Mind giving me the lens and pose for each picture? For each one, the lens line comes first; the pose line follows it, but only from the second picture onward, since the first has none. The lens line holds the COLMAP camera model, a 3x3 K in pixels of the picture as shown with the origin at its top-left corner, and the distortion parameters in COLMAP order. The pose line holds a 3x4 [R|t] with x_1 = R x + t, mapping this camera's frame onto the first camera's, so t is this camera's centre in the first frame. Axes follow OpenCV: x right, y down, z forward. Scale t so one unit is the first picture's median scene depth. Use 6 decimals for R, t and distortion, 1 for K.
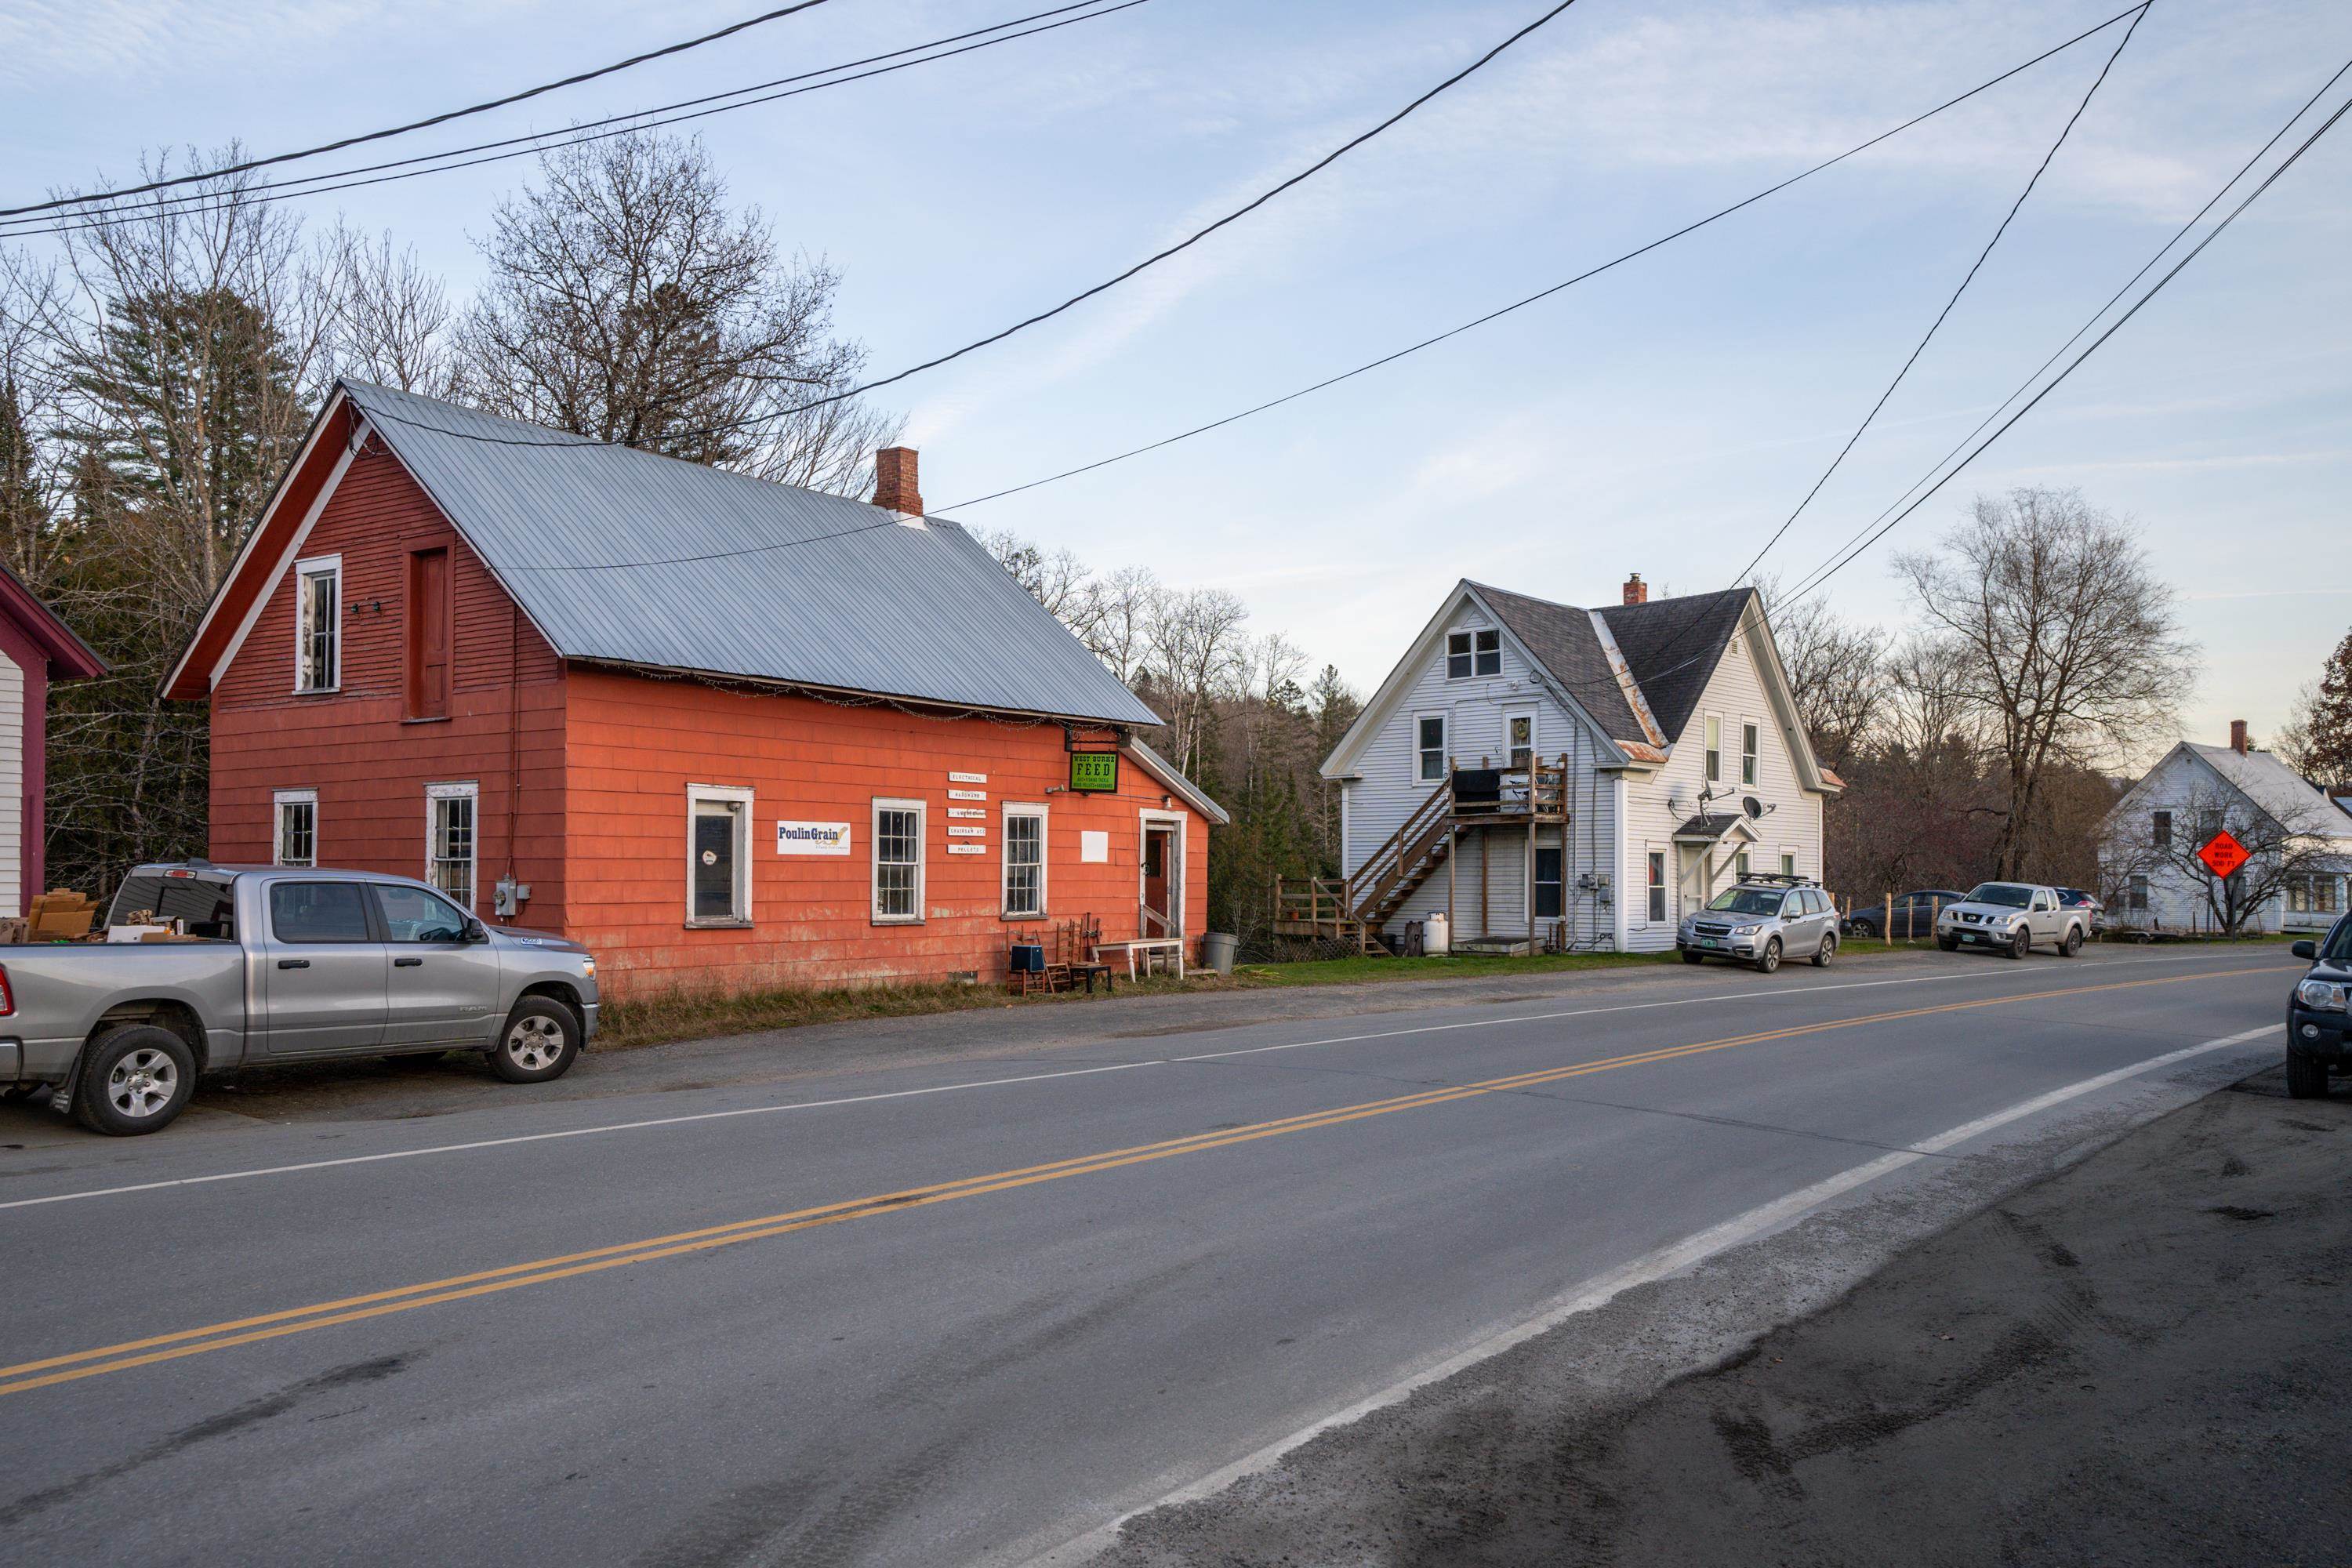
lens RADIAL K [[1740.1, 0, 1172.4], [0, 1740.1, 849.2], [0, 0, 1]] dist [-0.027661, 0.075081]
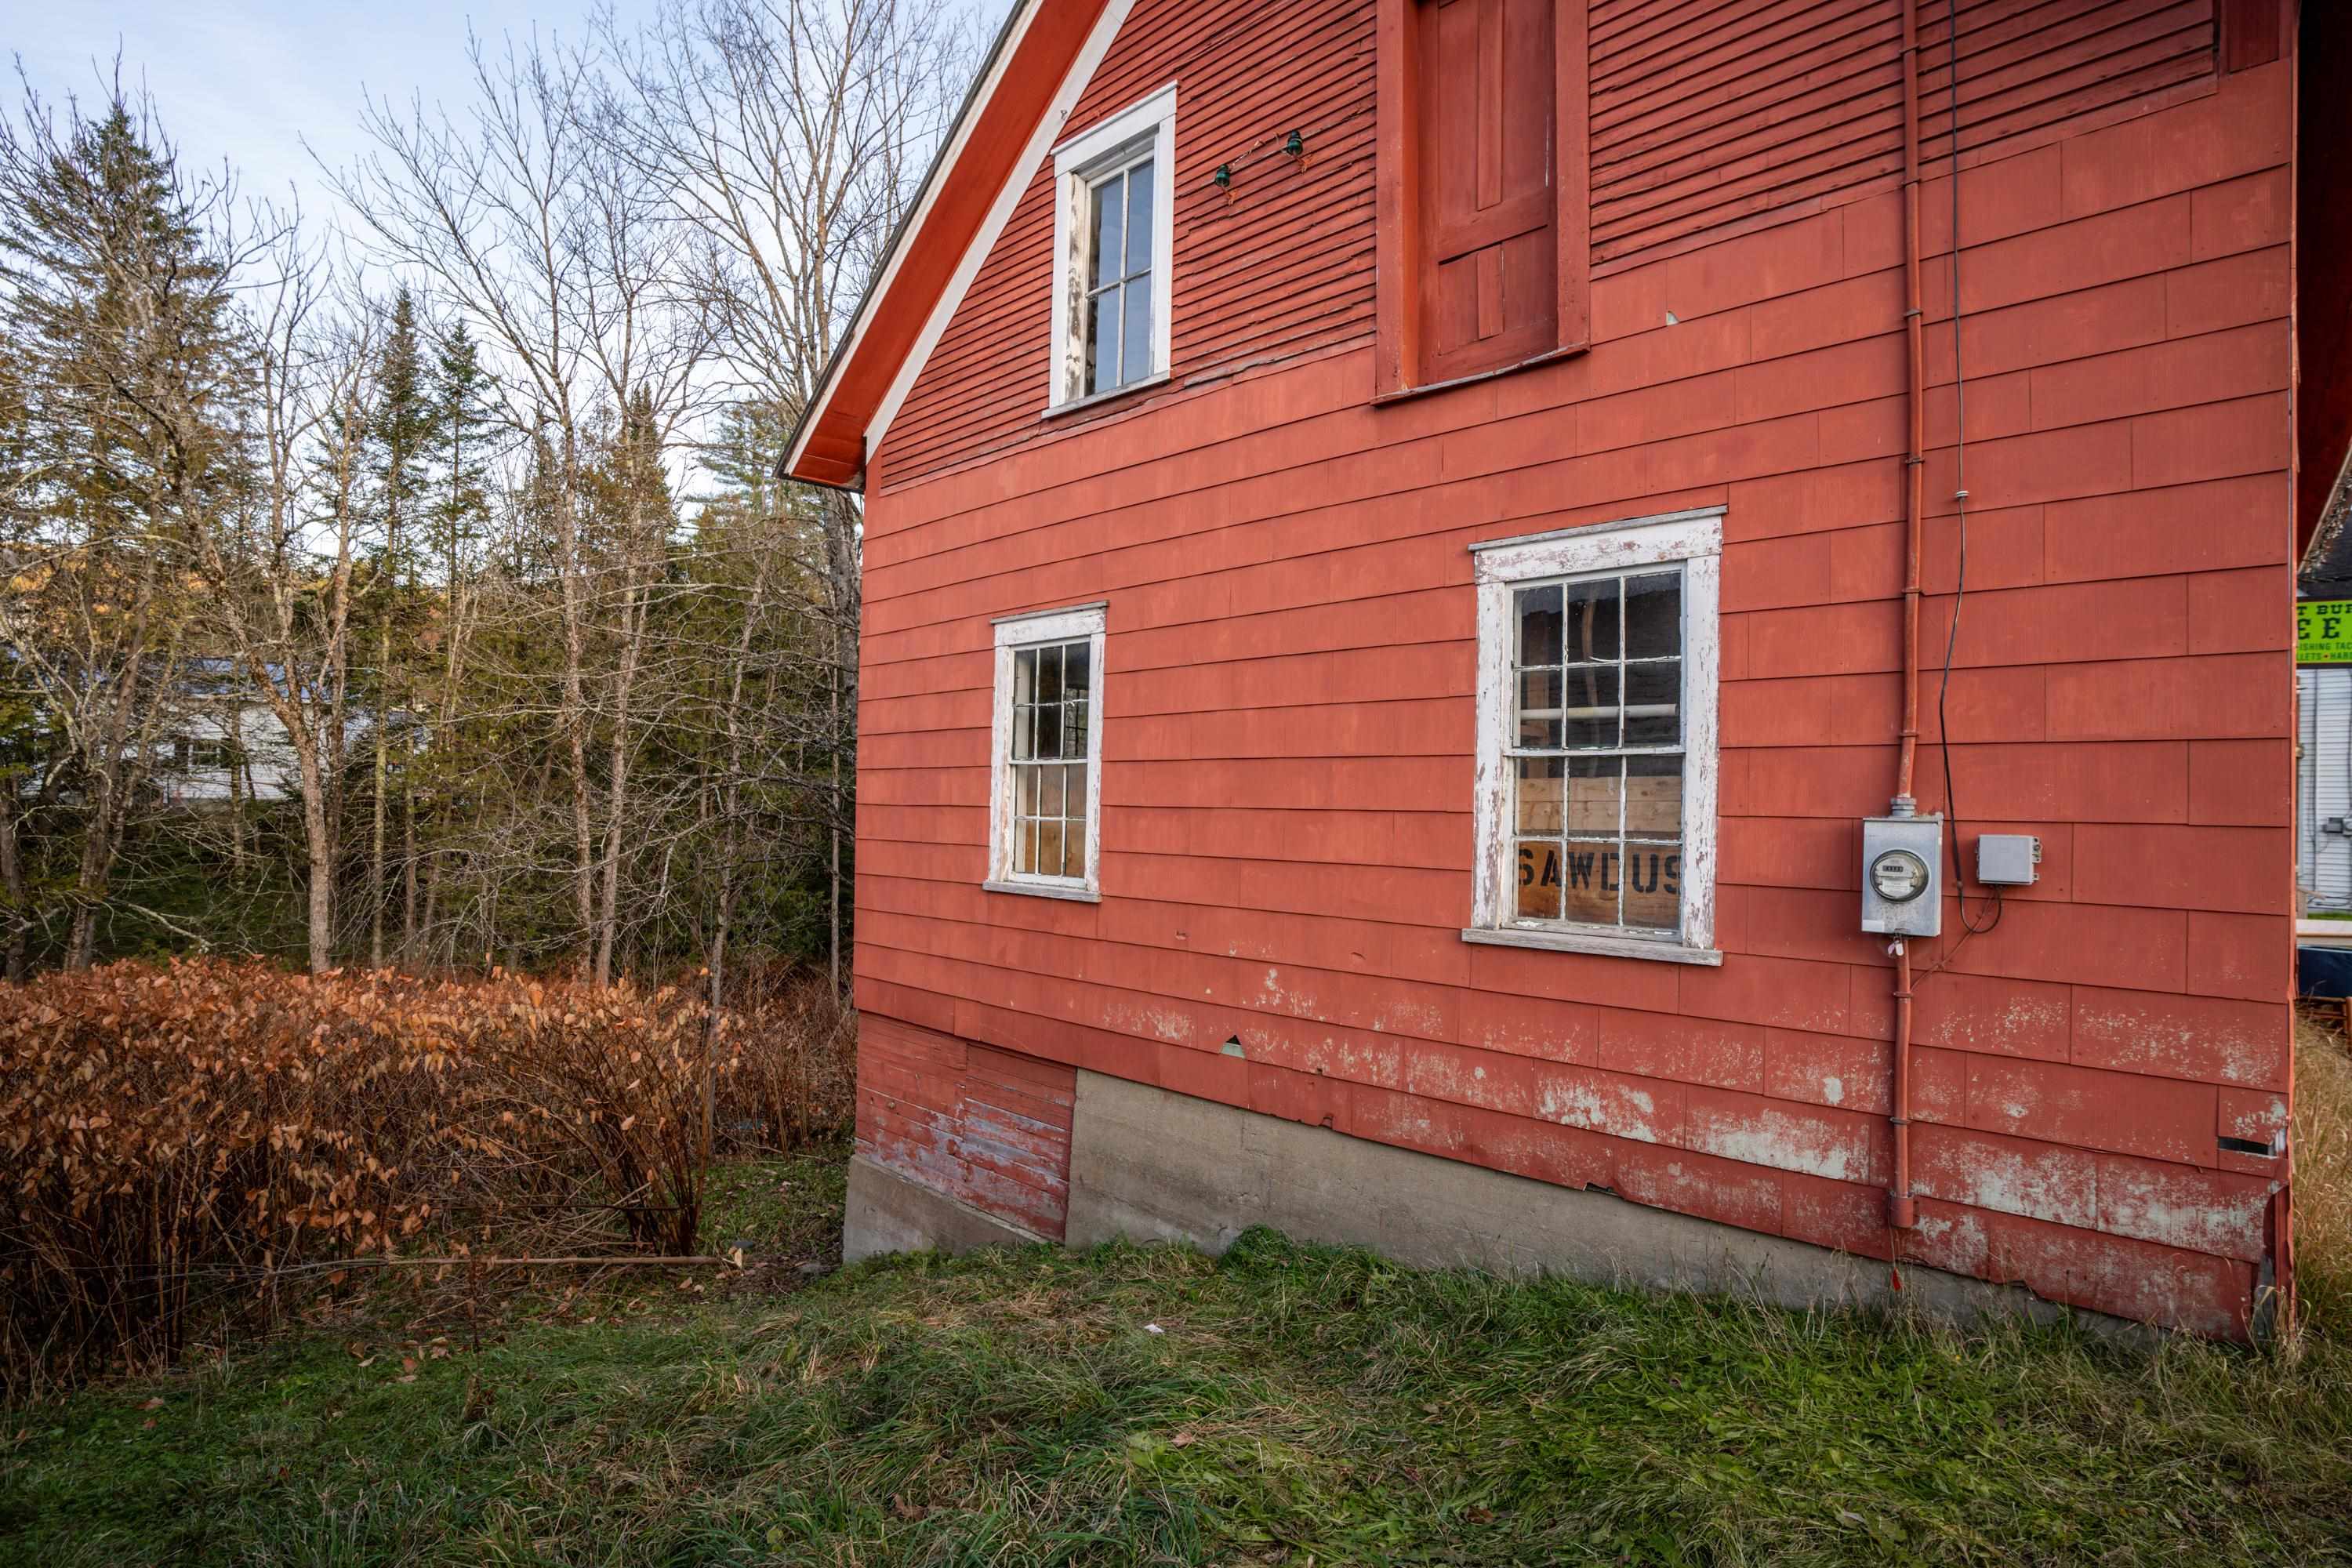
lens RADIAL K [[1124.1, 0, 1176.0], [0, 1124.1, 784.0], [0, 0, 1]] dist [-0.079250, 0.033366]
pose [[0.988278, 0.010856, -0.152277, -0.399262], [-0.011833, 0.999915, -0.005507, 0.012580], [0.152204, 0.007244, 0.988323, 0.663832]]
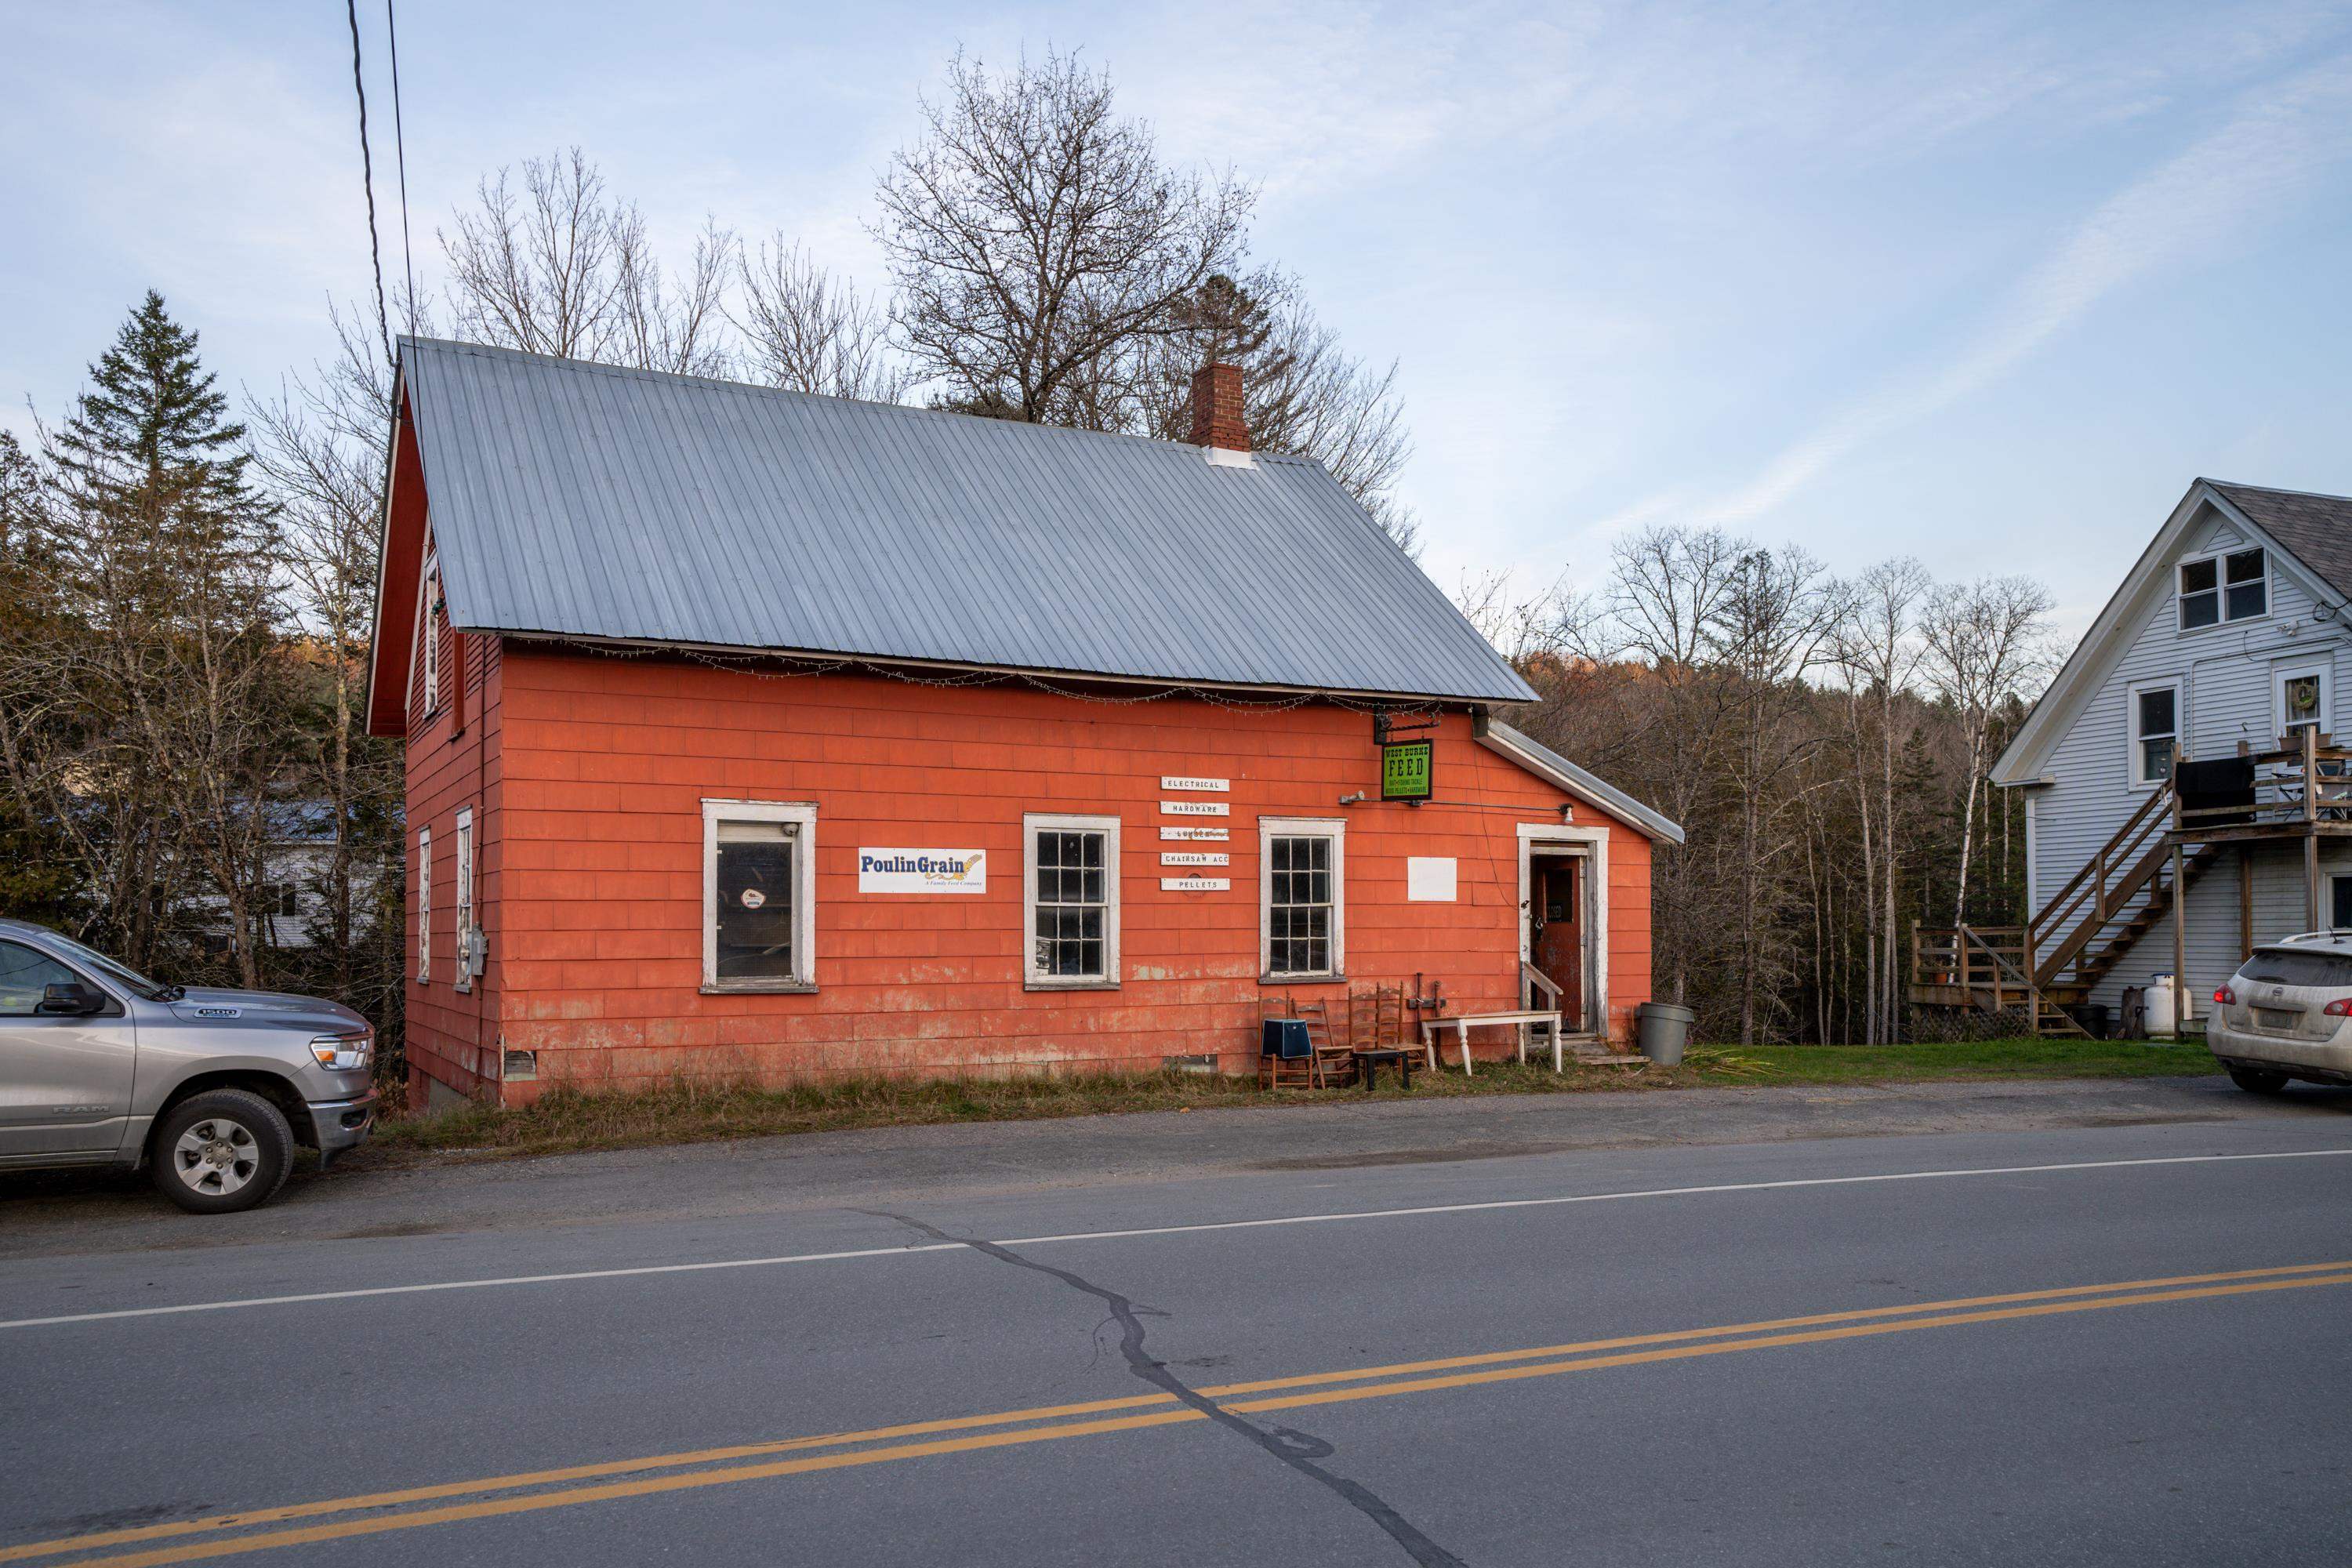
lens RADIAL K [[1760.6, 0, 1170.3], [0, 1760.6, 889.1], [0, 0, 1]] dist [-0.007331, 0.040911]
pose [[0.890036, -0.019287, -0.455483, 0.209704], [0.014580, 0.999798, -0.013845, 0.012331], [0.455658, 0.005682, 0.890137, 0.364143]]
